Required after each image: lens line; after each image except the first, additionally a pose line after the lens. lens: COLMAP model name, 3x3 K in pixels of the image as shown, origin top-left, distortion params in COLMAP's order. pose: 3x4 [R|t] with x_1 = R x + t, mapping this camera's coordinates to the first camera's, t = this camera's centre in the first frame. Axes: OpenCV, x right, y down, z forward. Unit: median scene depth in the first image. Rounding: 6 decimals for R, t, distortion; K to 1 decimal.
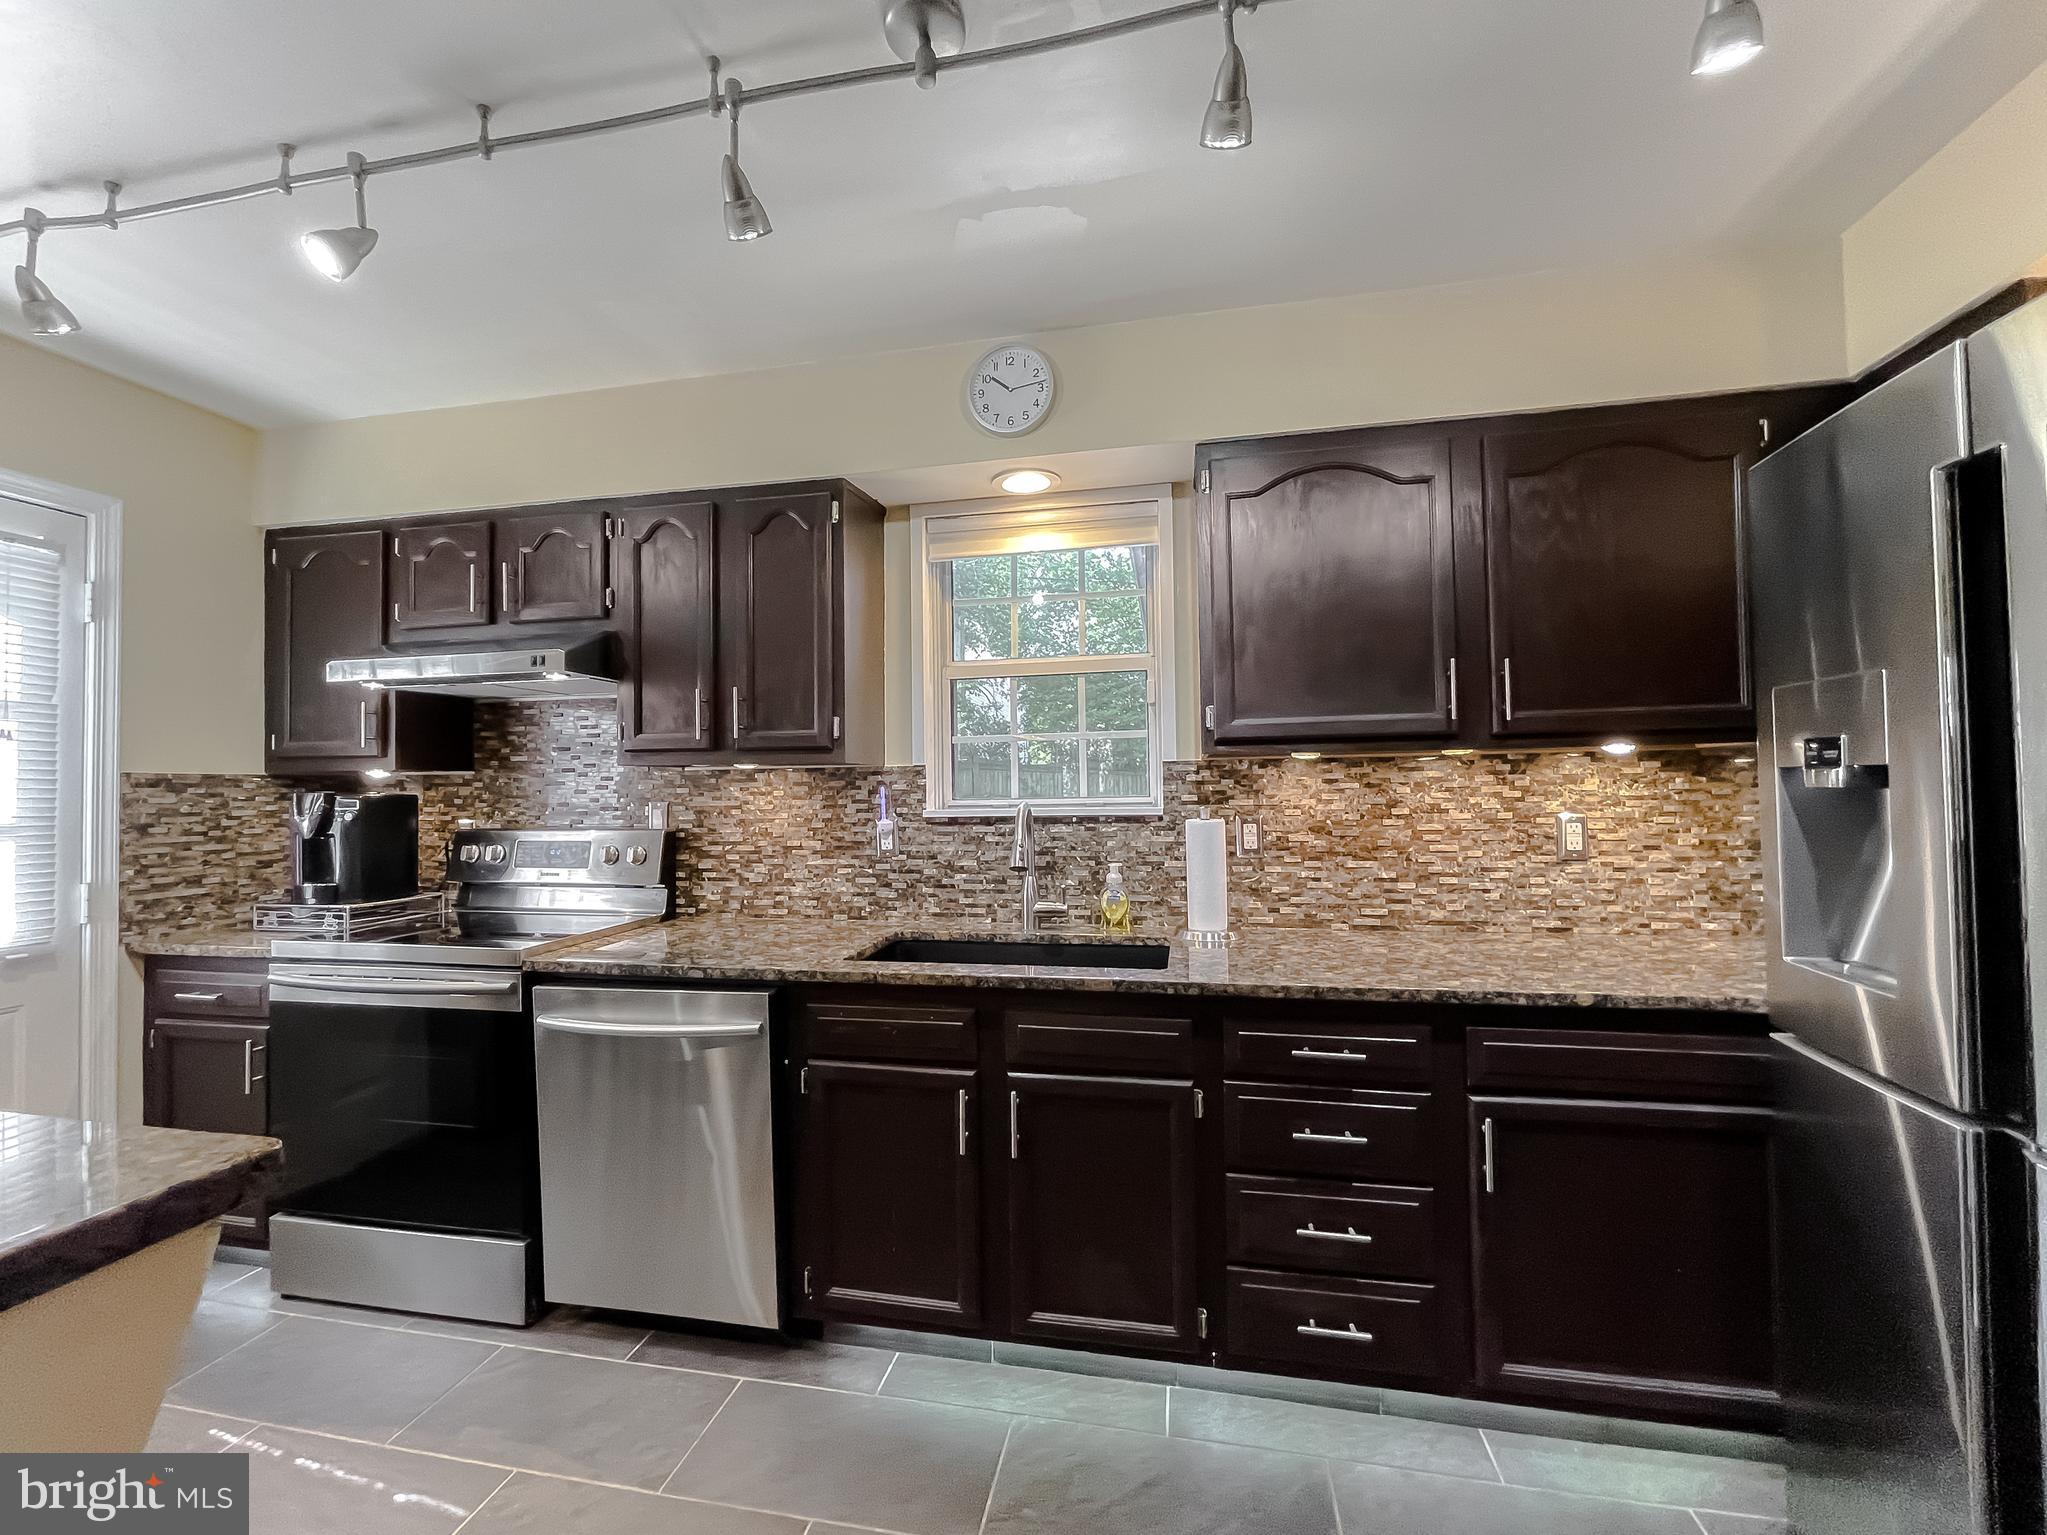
lens RADIAL K [[849.3, 0, 1016.3], [0, 849.3, 773.6], [0, 0, 1]] dist [-0.002239, 0.000658]
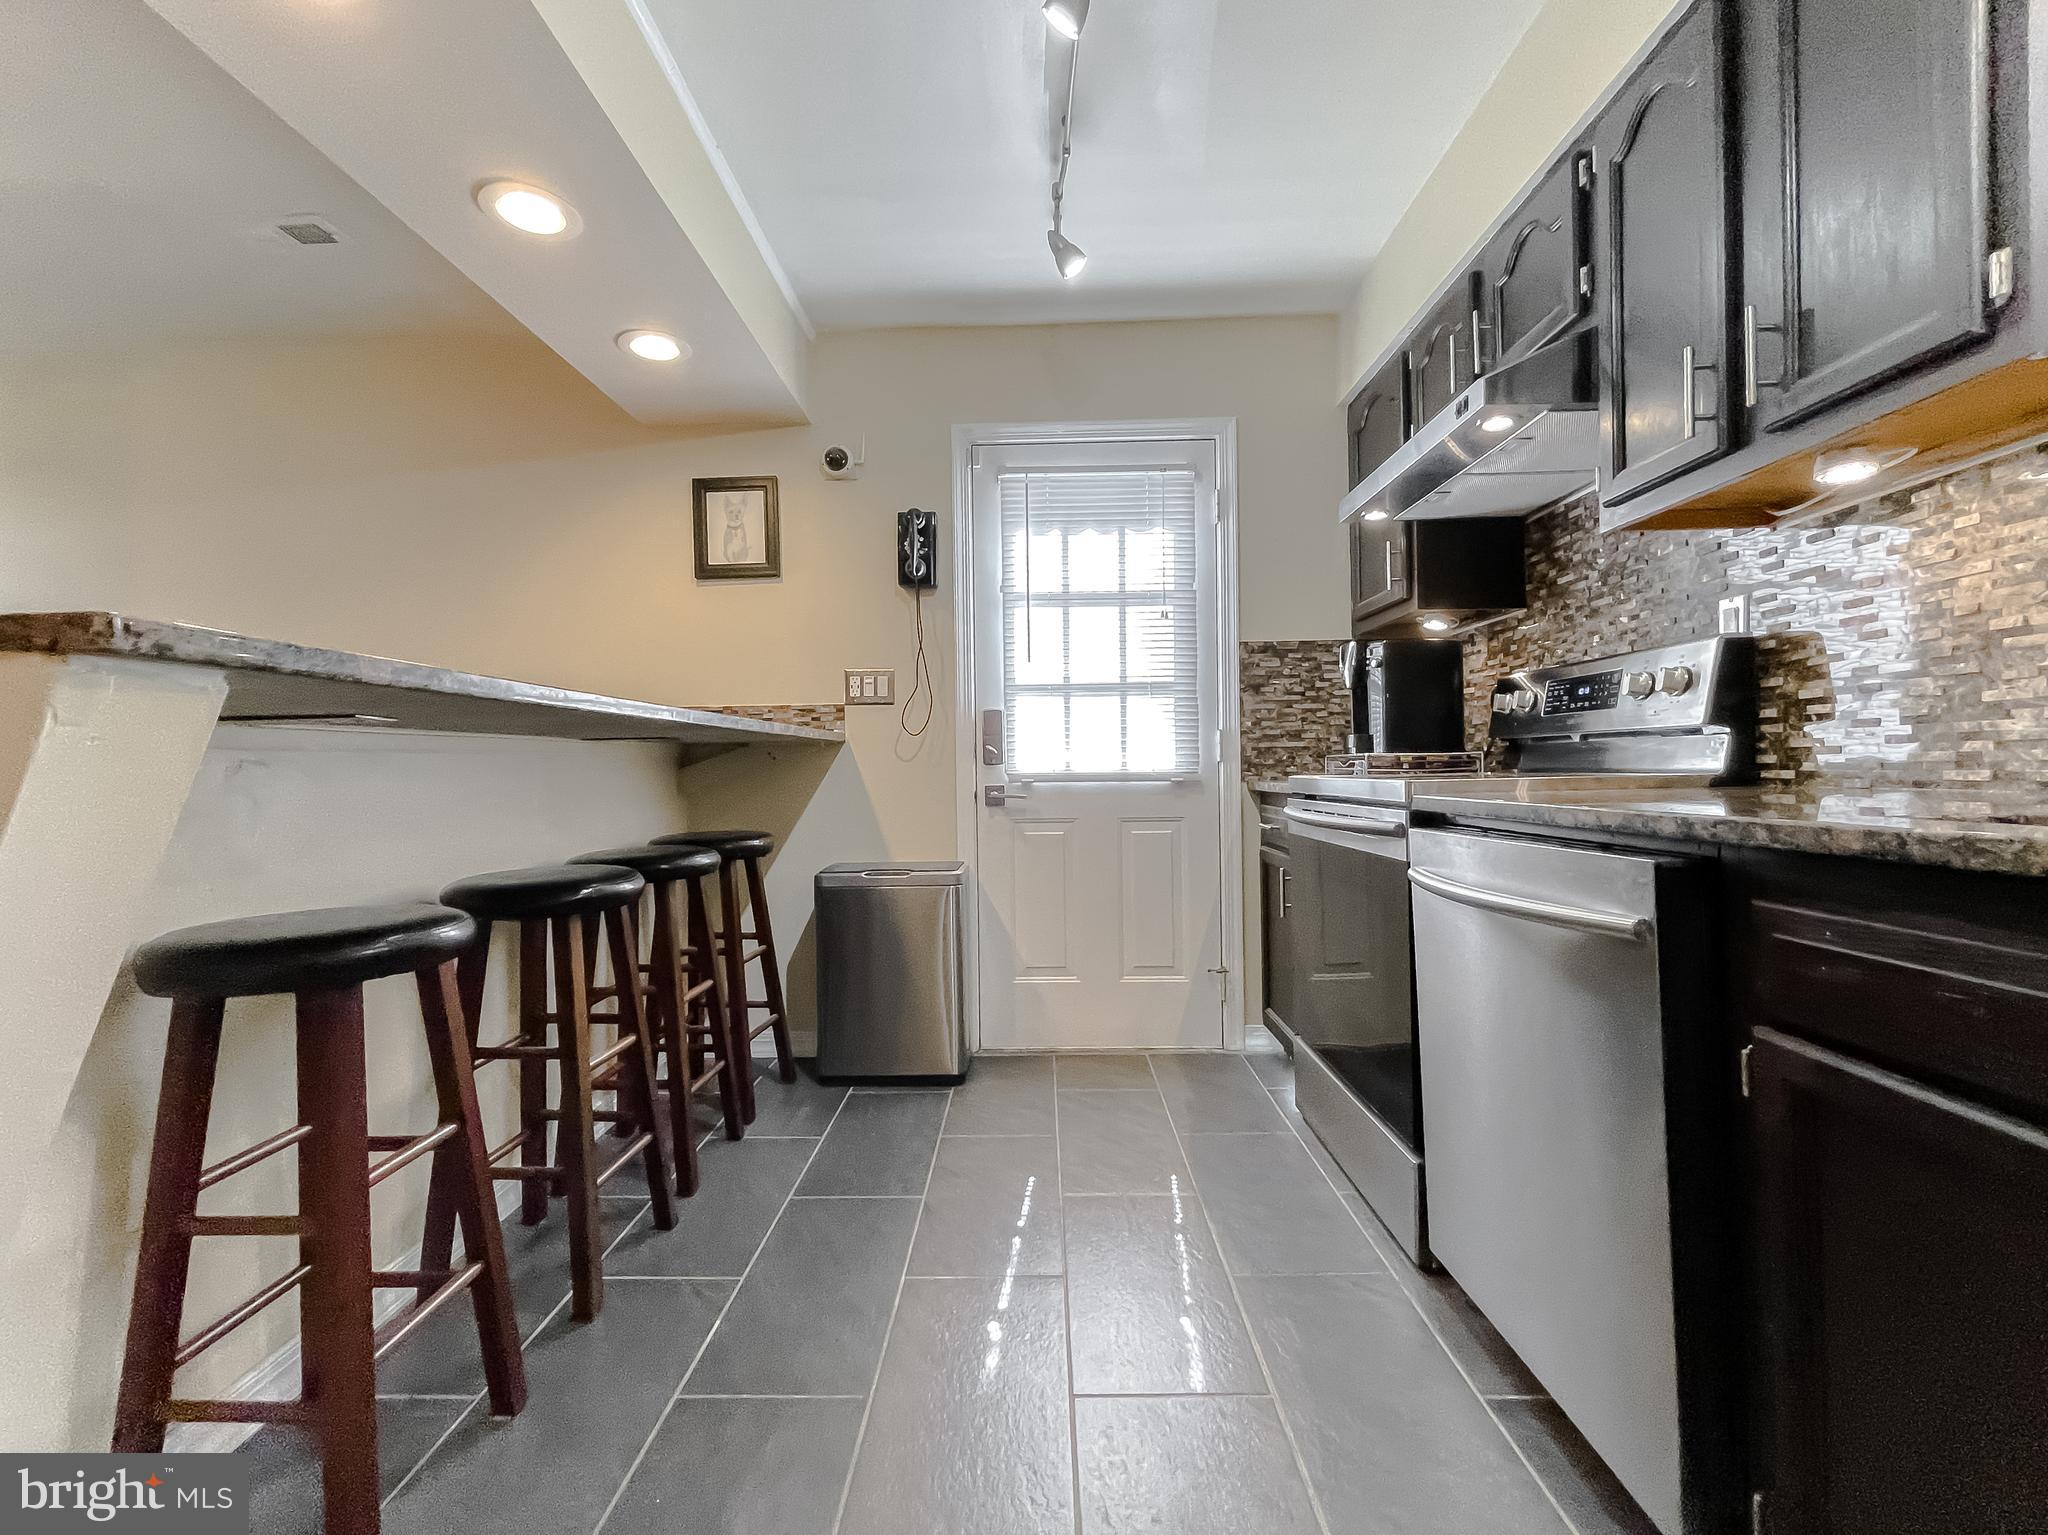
lens RADIAL K [[849.7, 0, 1013.0], [0, 849.7, 771.7], [0, 0, 1]] dist [-0.002239, 0.000658]
pose [[0.169037, 0.011908, -0.985538, 0.103500], [0.029720, 0.999411, 0.017173, 0.156942], [0.985162, -0.032193, 0.168583, 0.463682]]
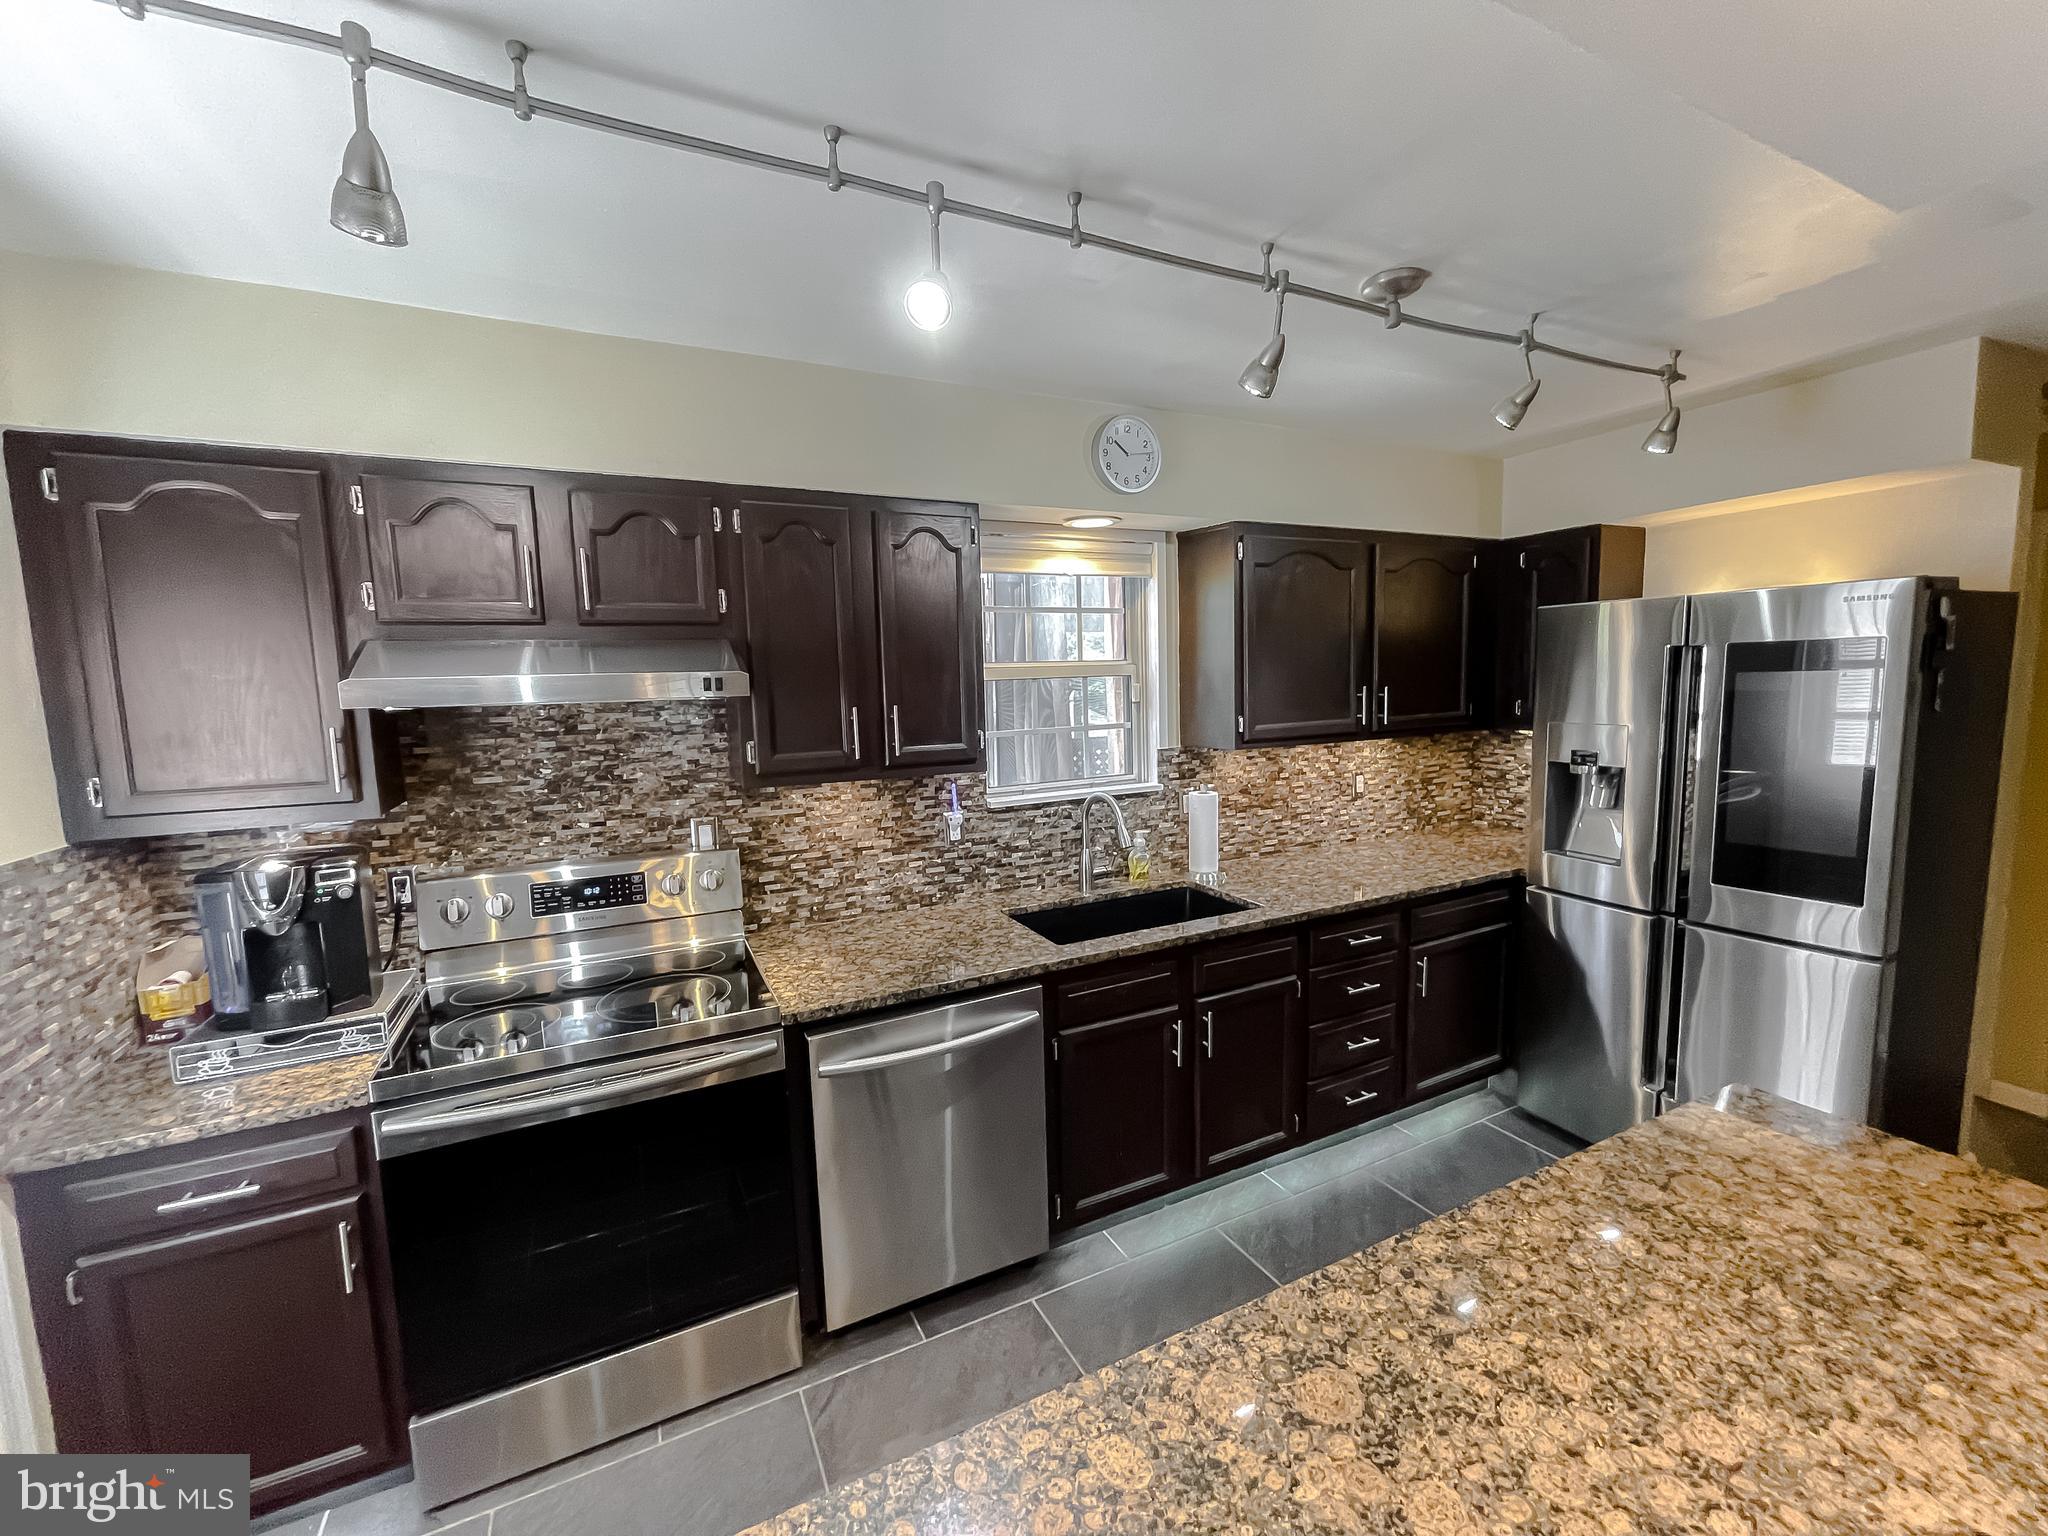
lens RADIAL K [[849.7, 0, 1019.5], [0, 849.7, 778.7], [0, 0, 1]] dist [-0.002239, 0.000658]
pose [[0.784722, -0.082071, 0.614391, -0.838057], [0.004484, 0.991921, 0.126776, -0.141168], [-0.619832, -0.096729, 0.778750, 0.119353]]
